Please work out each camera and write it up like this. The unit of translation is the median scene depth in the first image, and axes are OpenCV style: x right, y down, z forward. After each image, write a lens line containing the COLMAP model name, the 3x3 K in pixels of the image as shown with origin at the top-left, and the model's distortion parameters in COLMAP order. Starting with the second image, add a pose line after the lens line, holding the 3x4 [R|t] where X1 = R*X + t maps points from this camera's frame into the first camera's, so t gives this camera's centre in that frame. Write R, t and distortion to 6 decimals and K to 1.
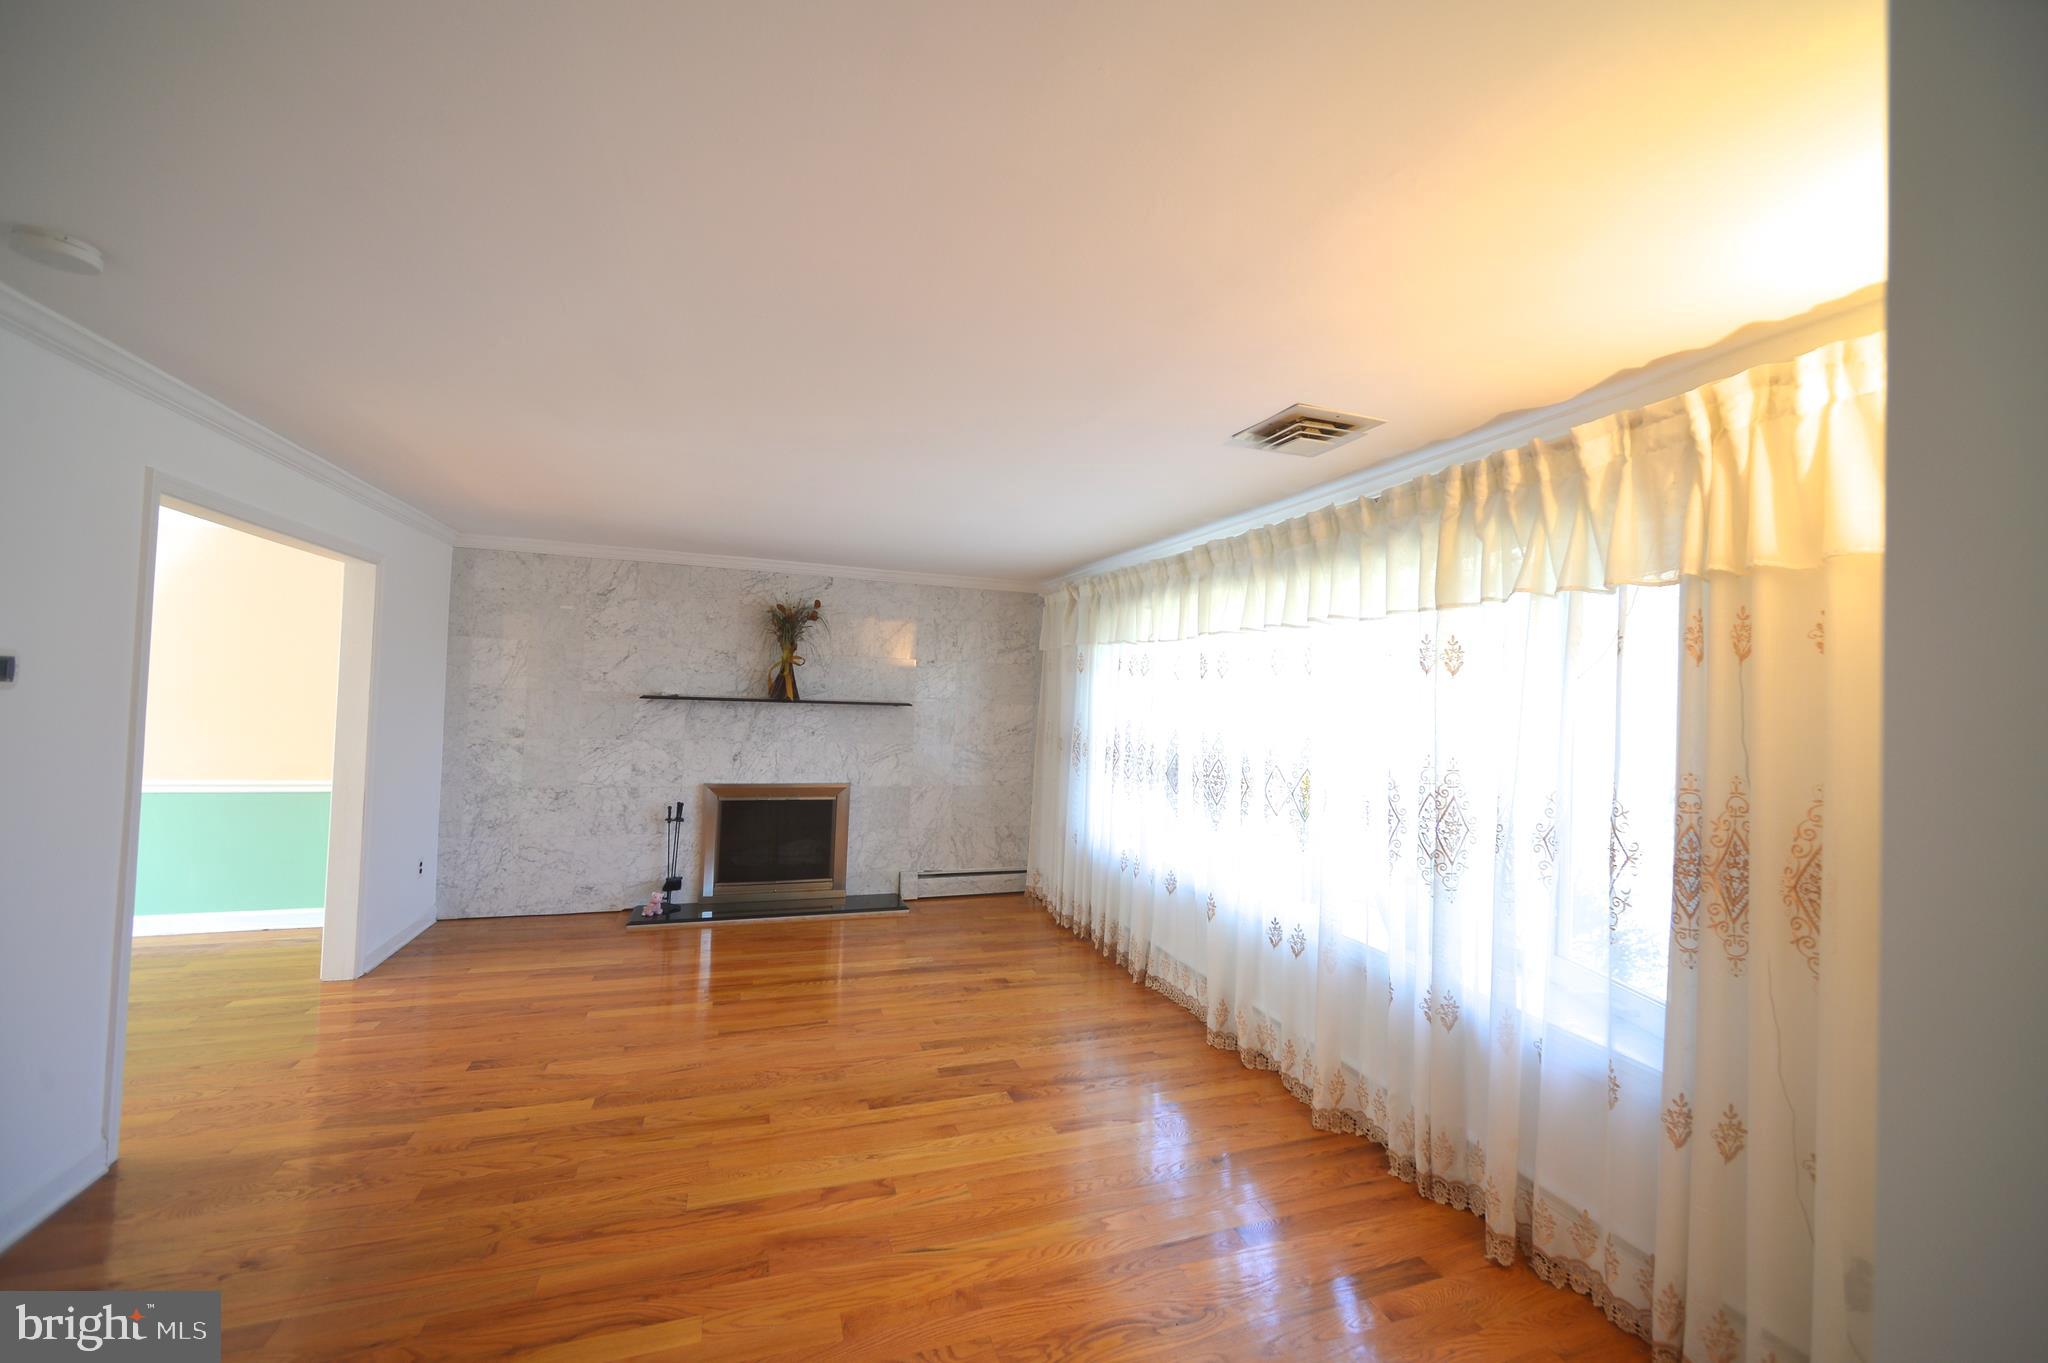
lens RADIAL K [[802.8, 0, 1025.6], [0, 802.8, 685.9], [0, 0, 1]] dist [-0.000236, 0.000101]
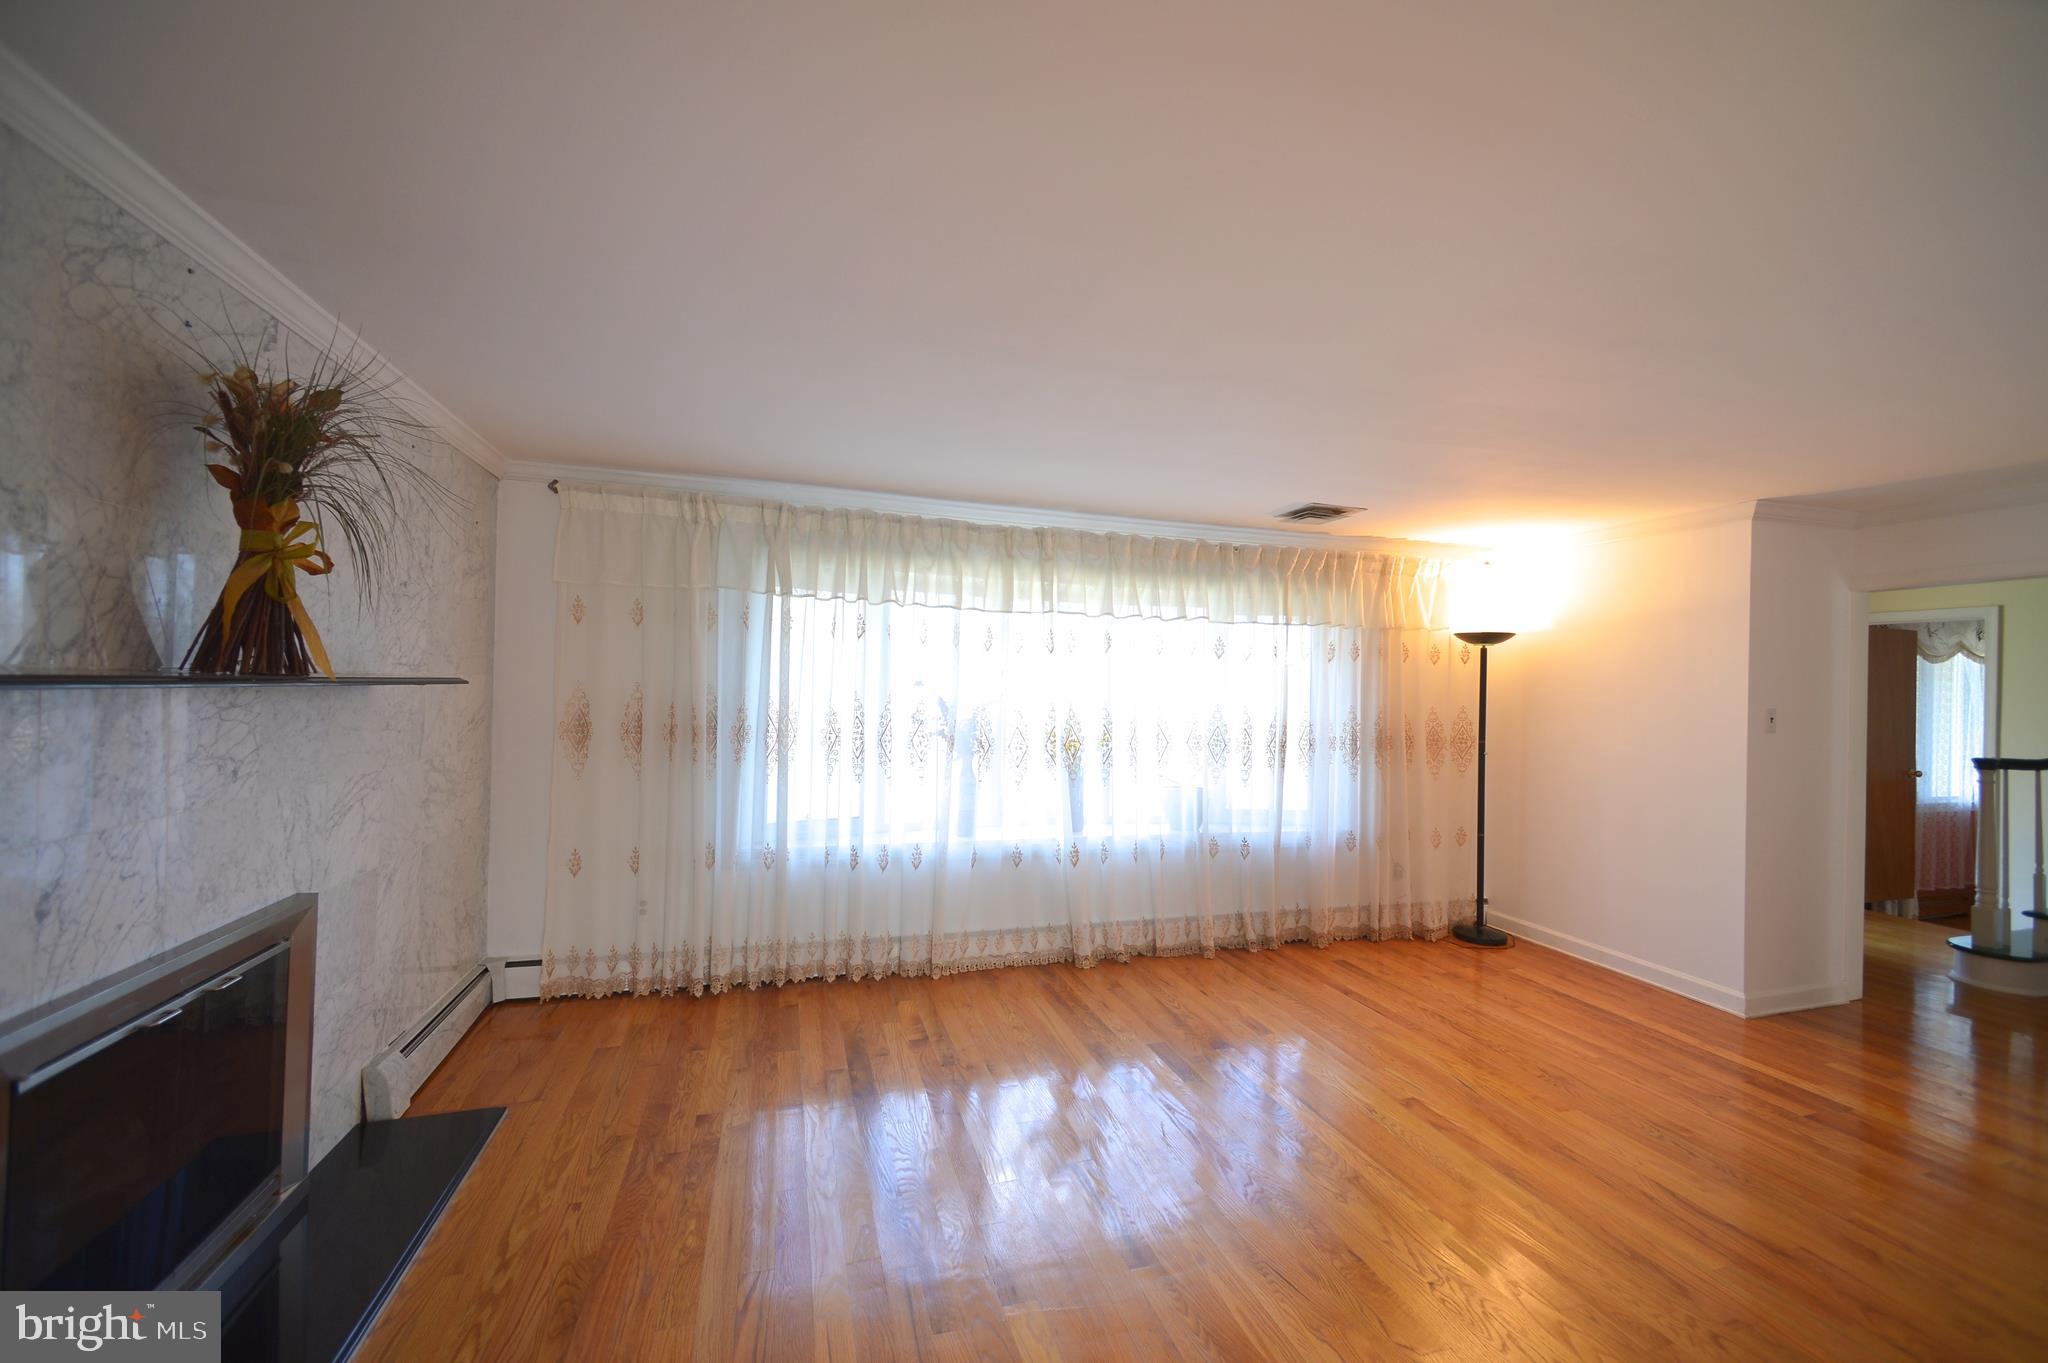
lens RADIAL K [[802.8, 0, 1023.0], [0, 802.8, 678.8], [0, 0, 1]] dist [-0.000236, 0.000101]
pose [[0.053722, -0.020044, 0.998355, -0.608929], [-0.029082, 0.999343, 0.021629, 0.002351], [-0.998132, -0.030196, 0.053104, 0.682195]]
